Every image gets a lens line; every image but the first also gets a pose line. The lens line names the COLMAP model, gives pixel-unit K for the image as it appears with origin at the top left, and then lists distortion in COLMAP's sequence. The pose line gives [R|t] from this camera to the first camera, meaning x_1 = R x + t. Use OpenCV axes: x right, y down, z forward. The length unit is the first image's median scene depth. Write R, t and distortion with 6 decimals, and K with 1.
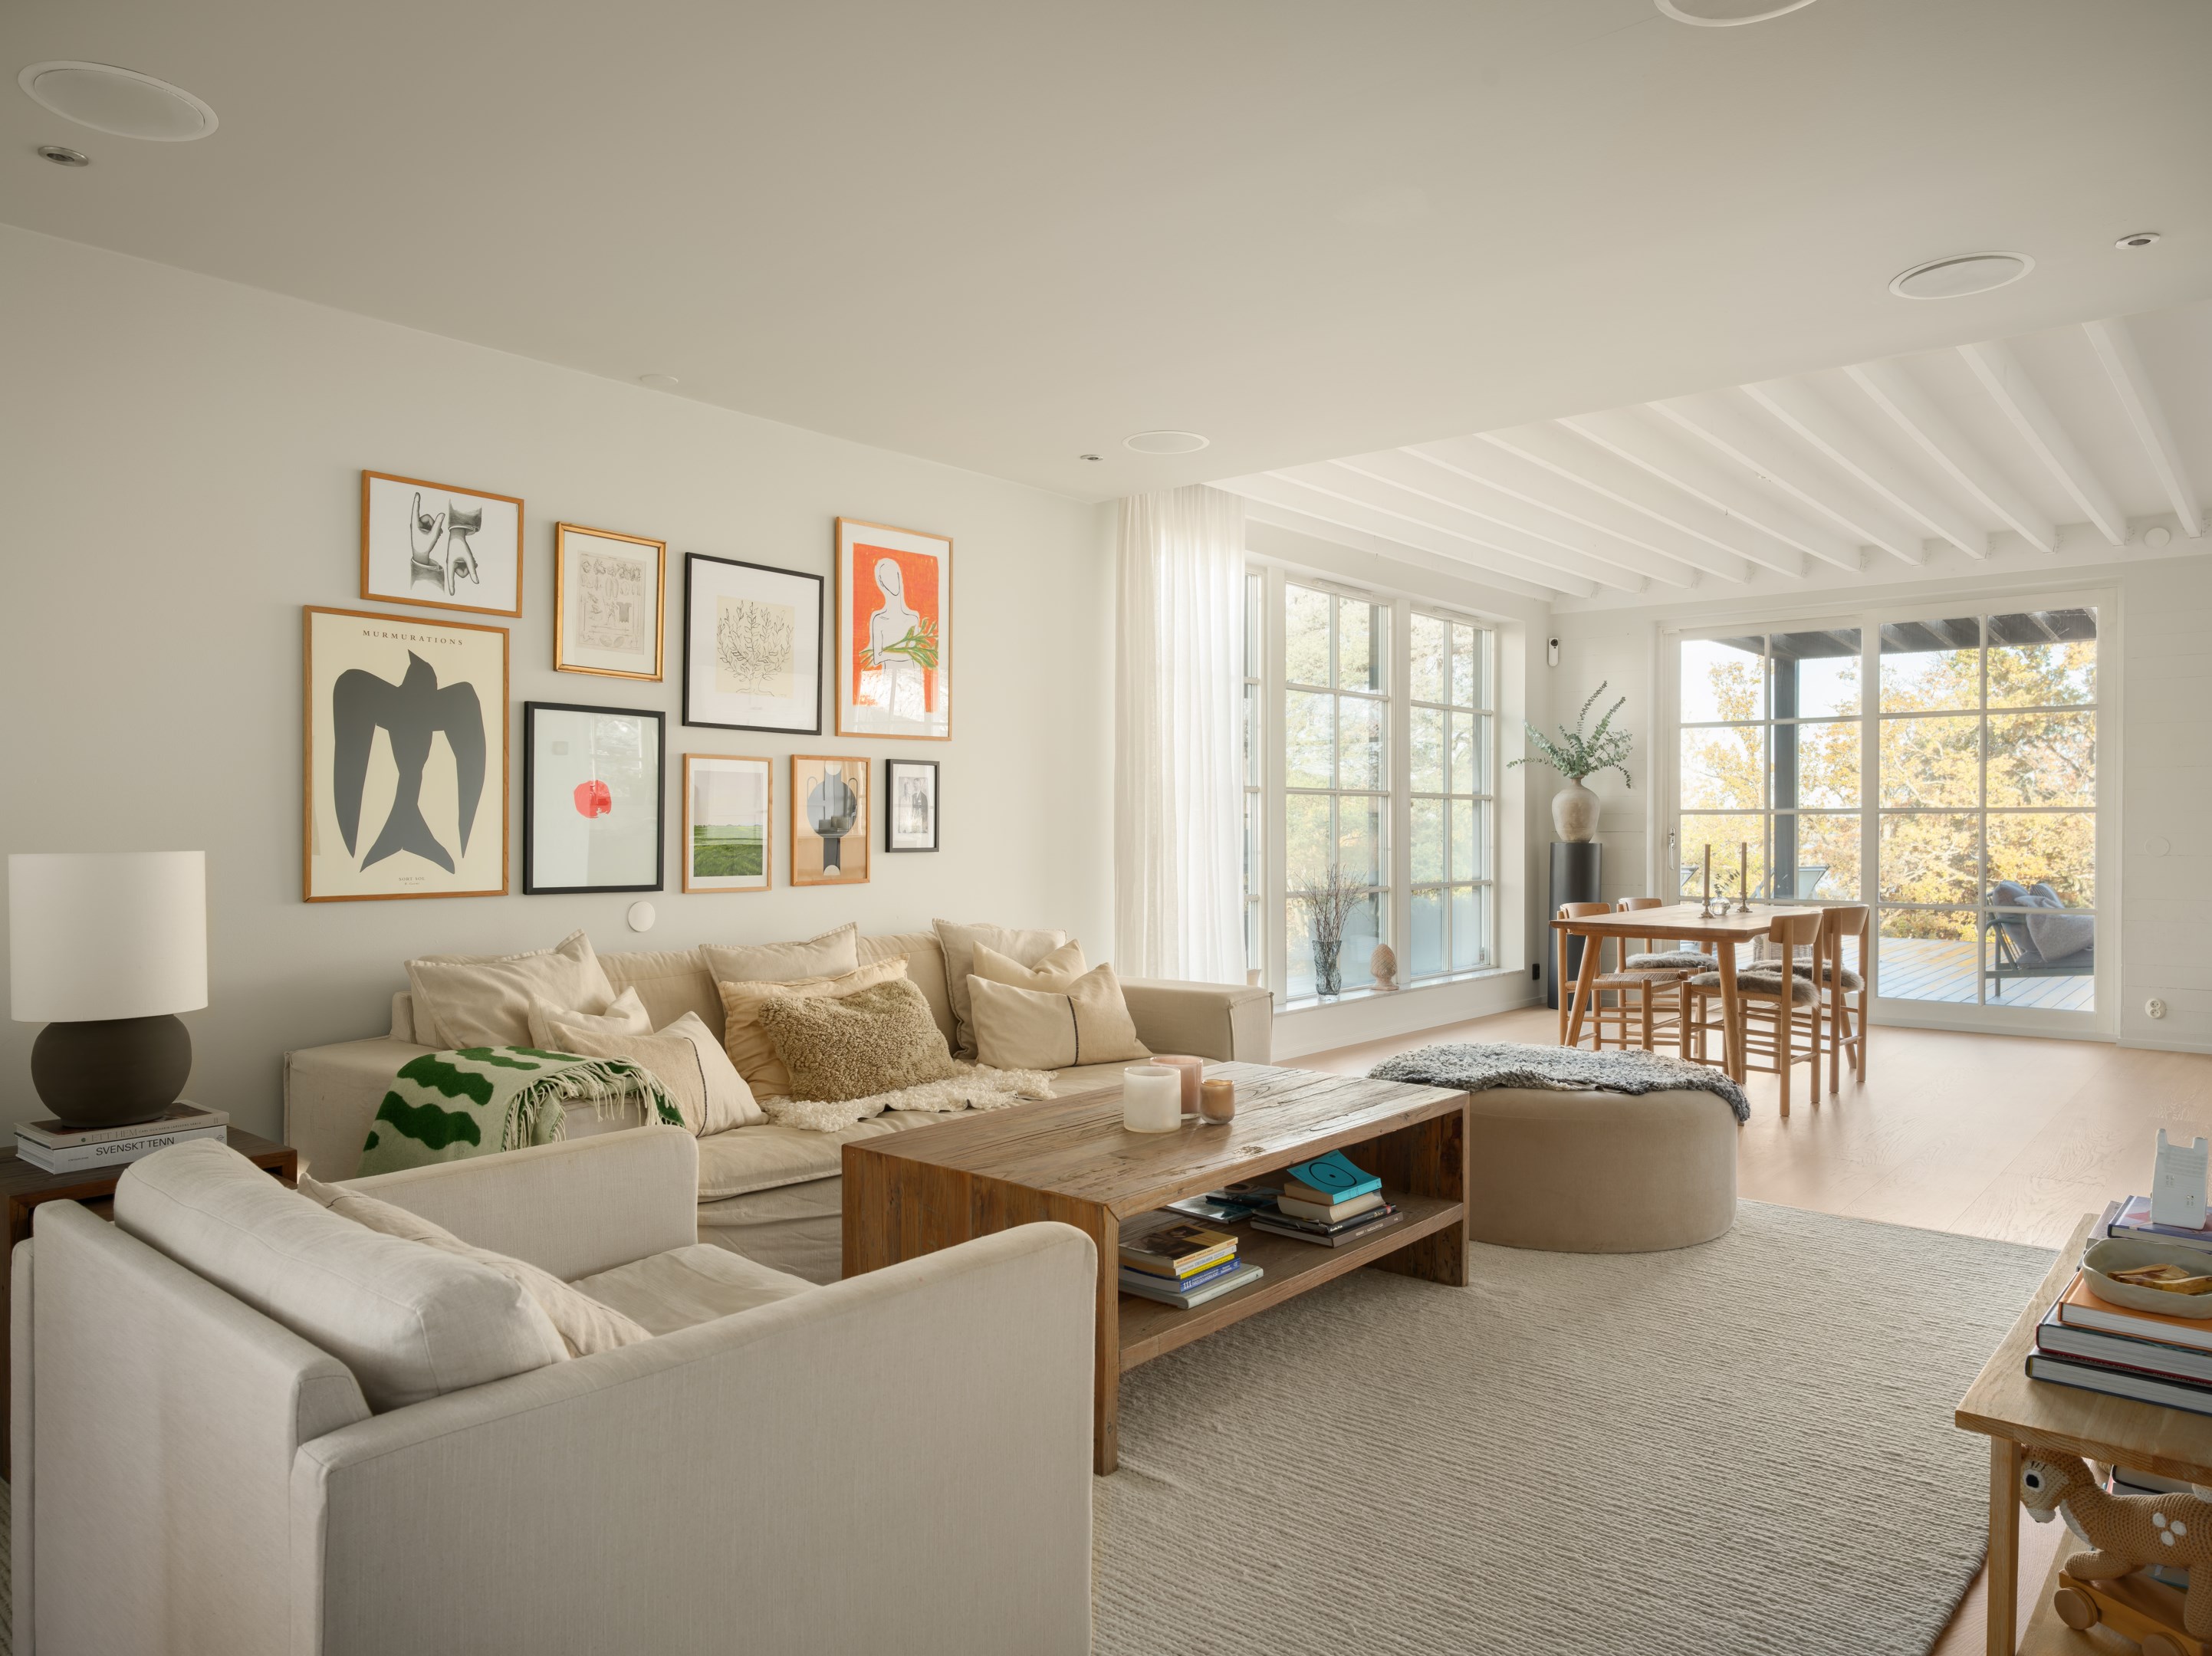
lens RADIAL K [[1453.8, 0, 1106.0], [0, 1453.8, 828.0], [0, 0, 1]] dist [-0.000026, -0.001395]
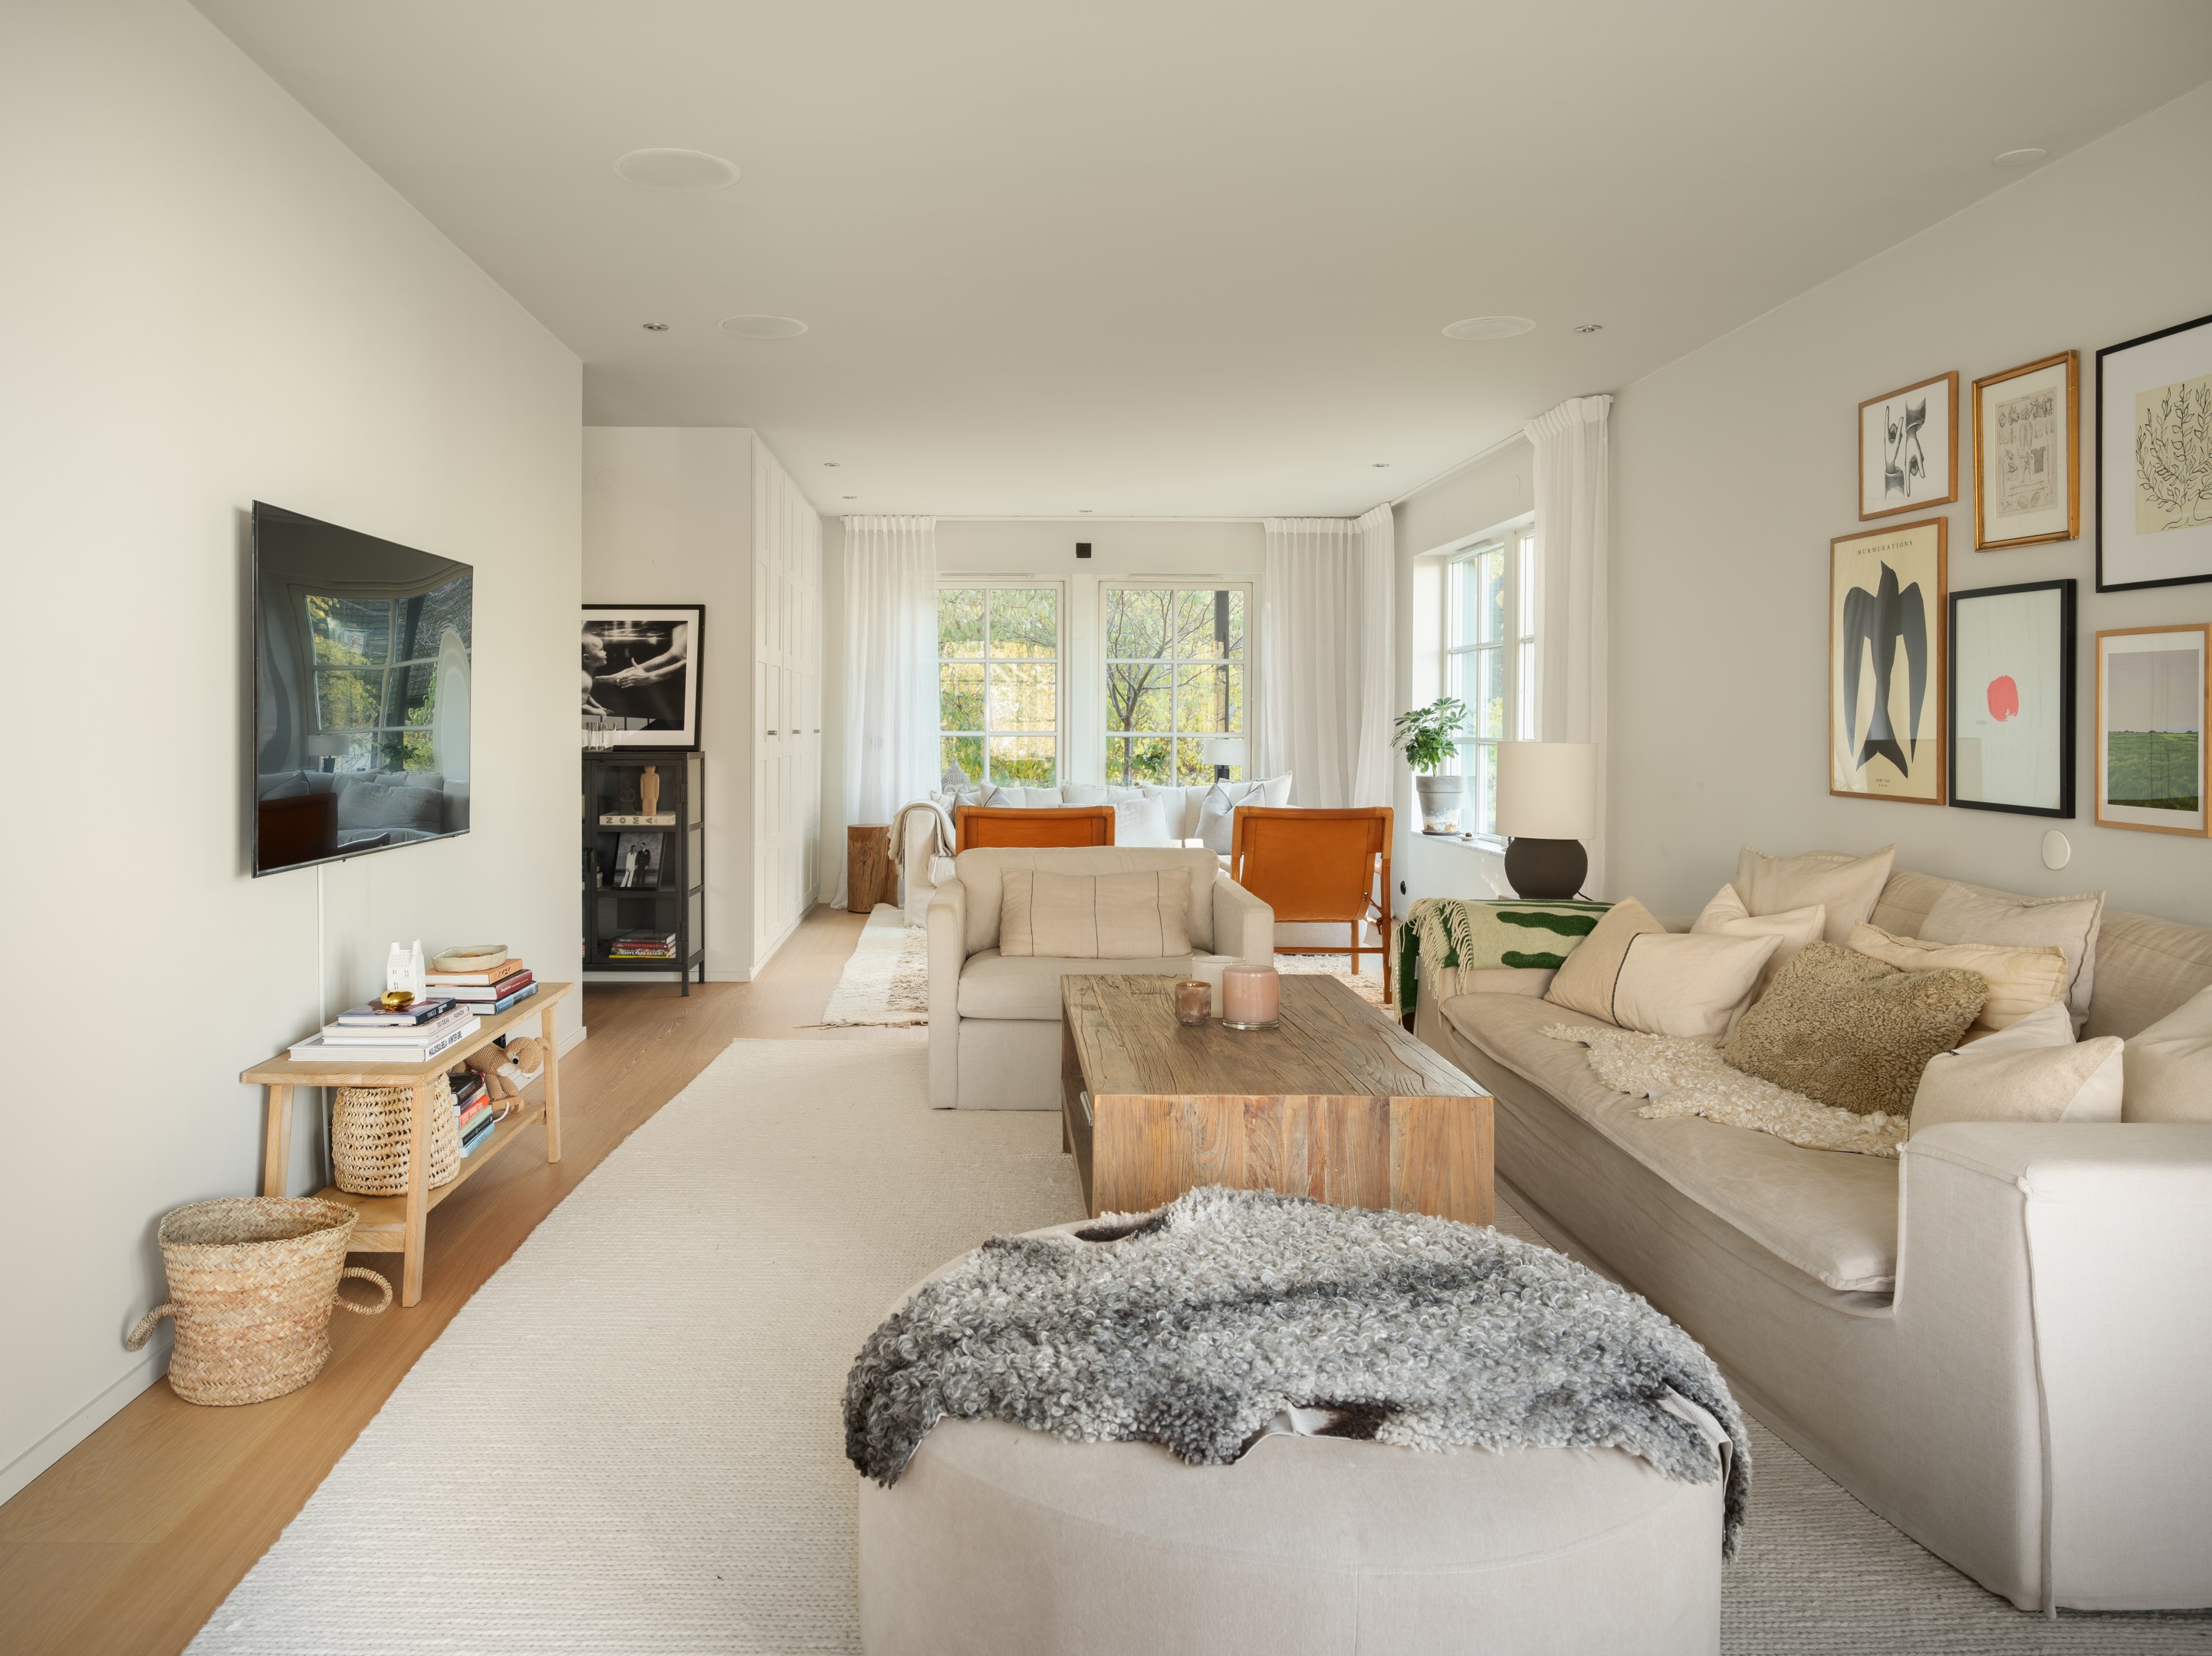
lens RADIAL K [[1602.5, 0, 964.2], [0, 1602.5, 730.1], [0, 0, 1]] dist [-0.000015, -0.000683]
pose [[-0.770078, 0.002622, -0.637945, 0.564952], [-0.003167, 0.999964, 0.007933, -0.006028], [0.637942, 0.008129, -0.770041, 1.092444]]
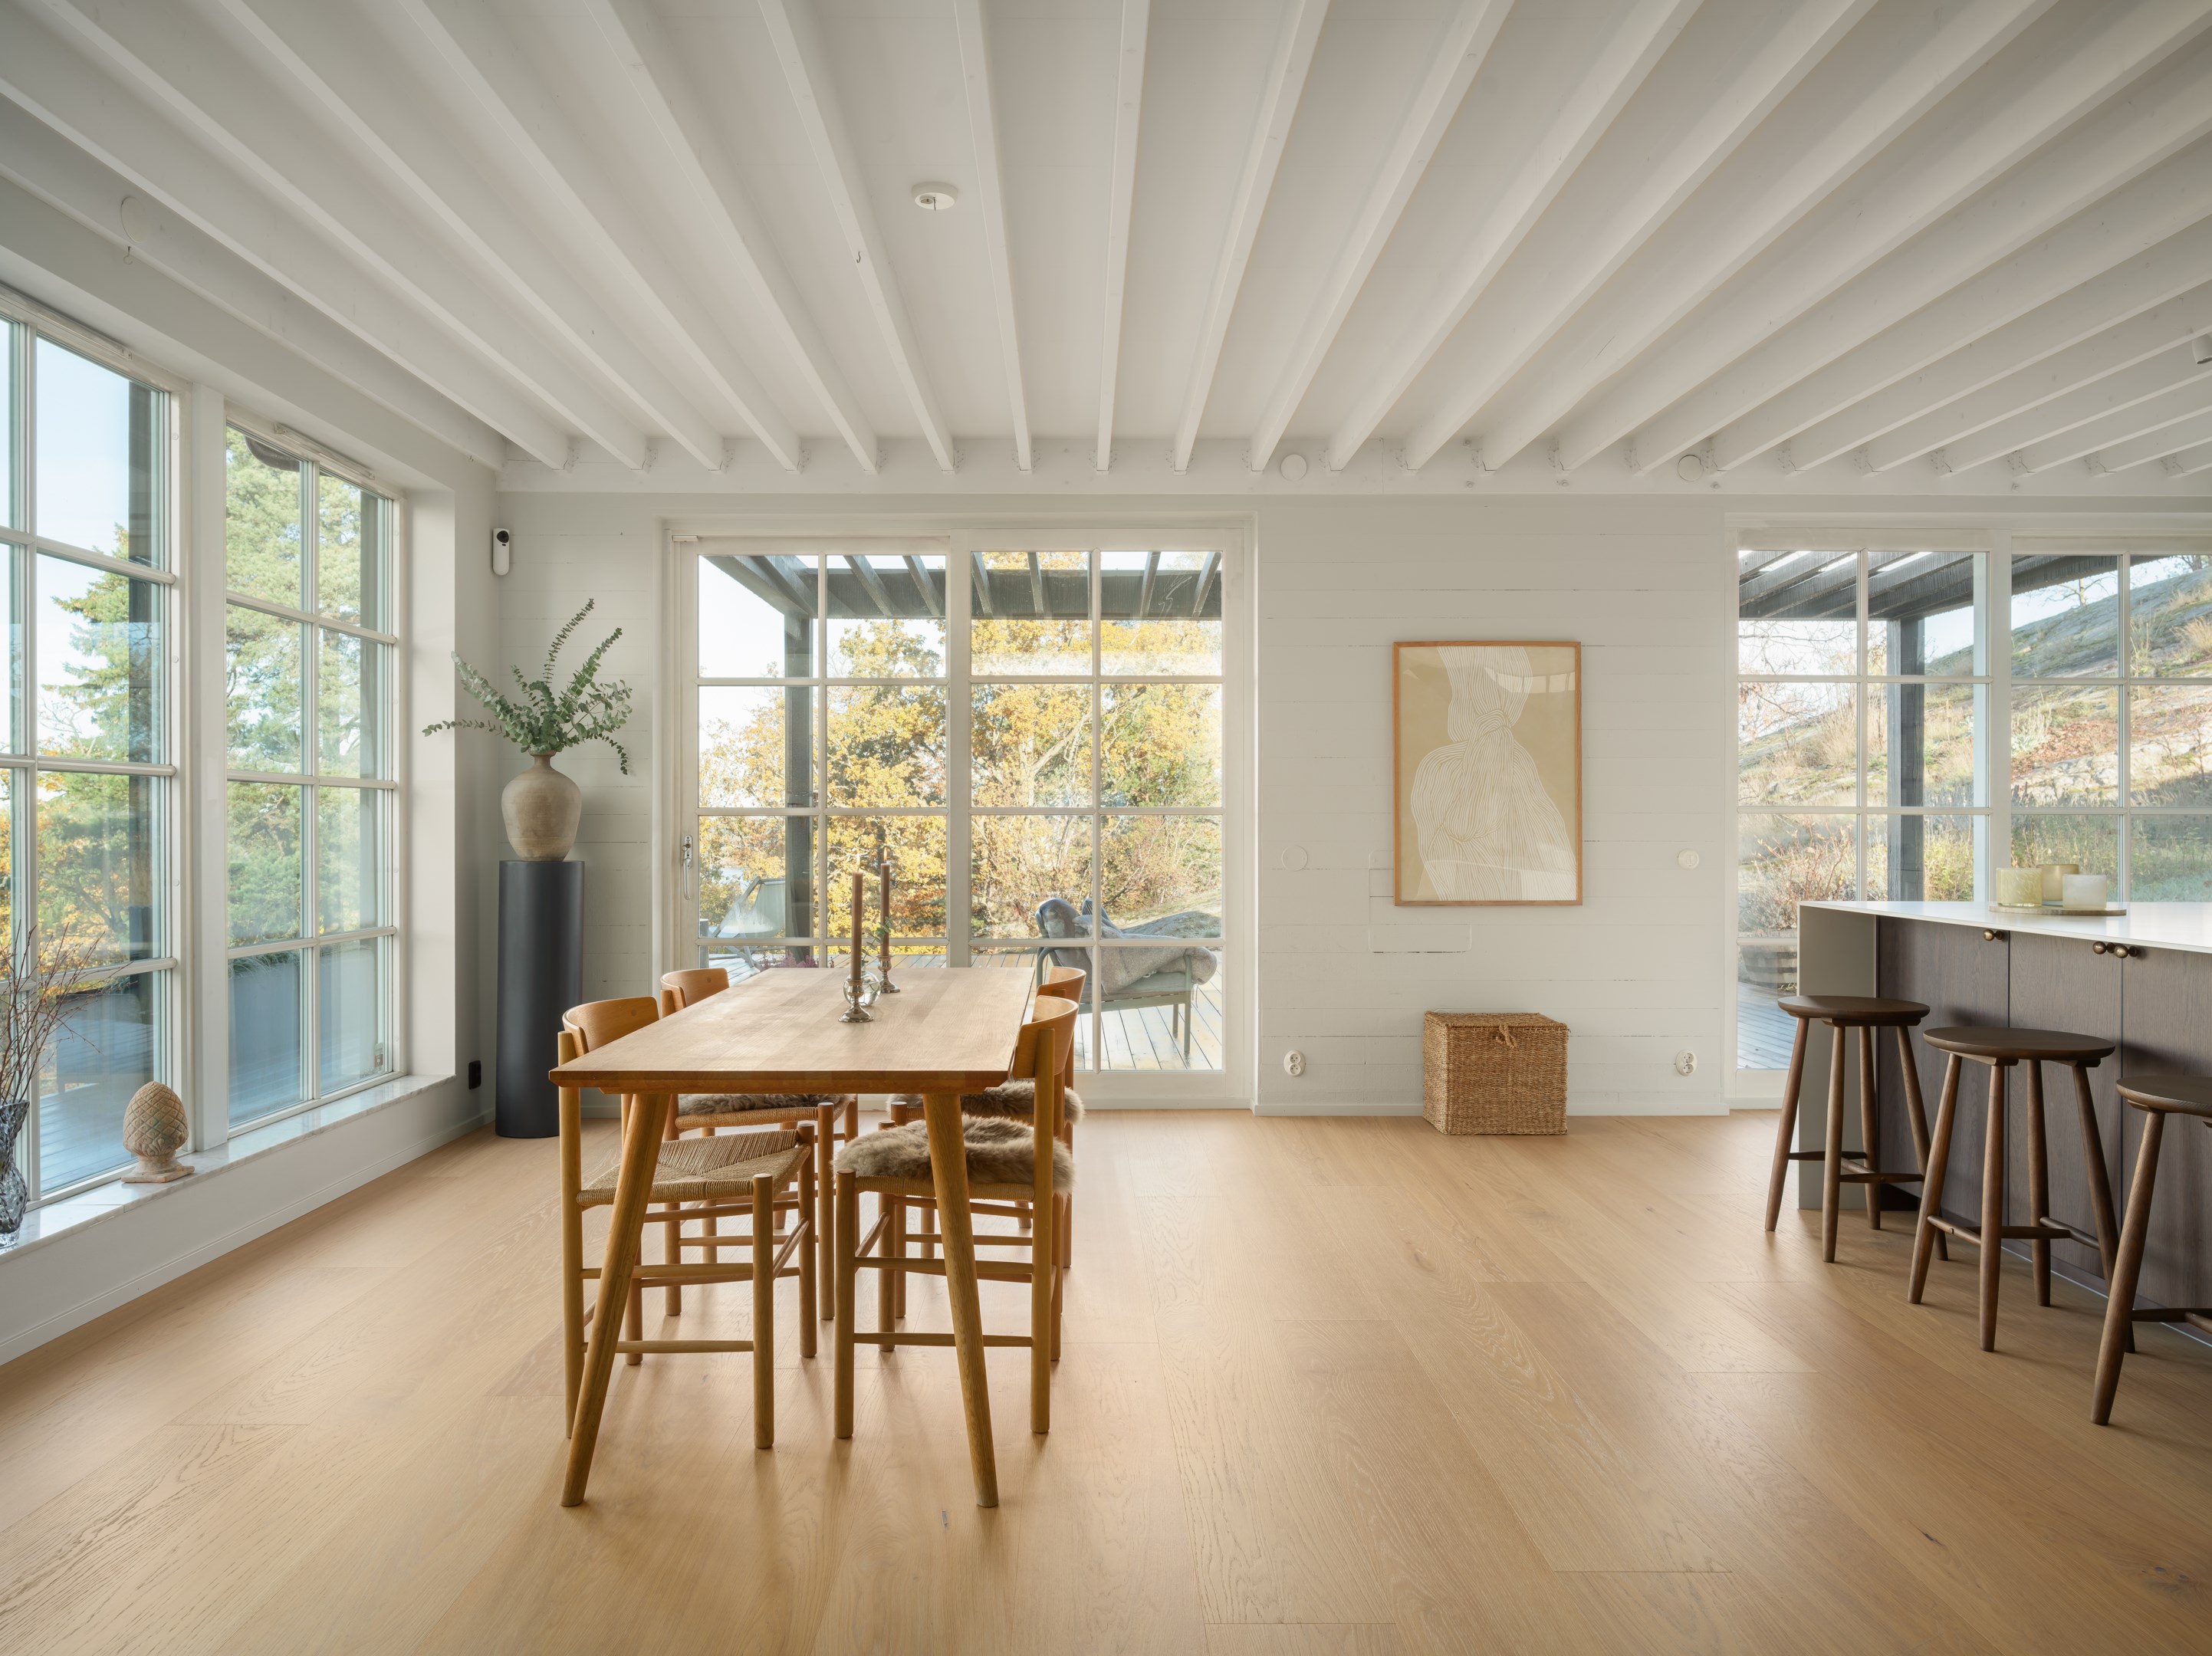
lens RADIAL K [[1381.5, 0, 1047.3], [0, 1381.5, 828.2], [0, 0, 1]] dist [-0.001522, -0.001069]
pose [[0.764454, -0.001882, 0.644676, 0.197010], [0.002339, 0.999997, 0.000145, -0.005925], [-0.644674, 0.001397, 0.764456, 0.743255]]
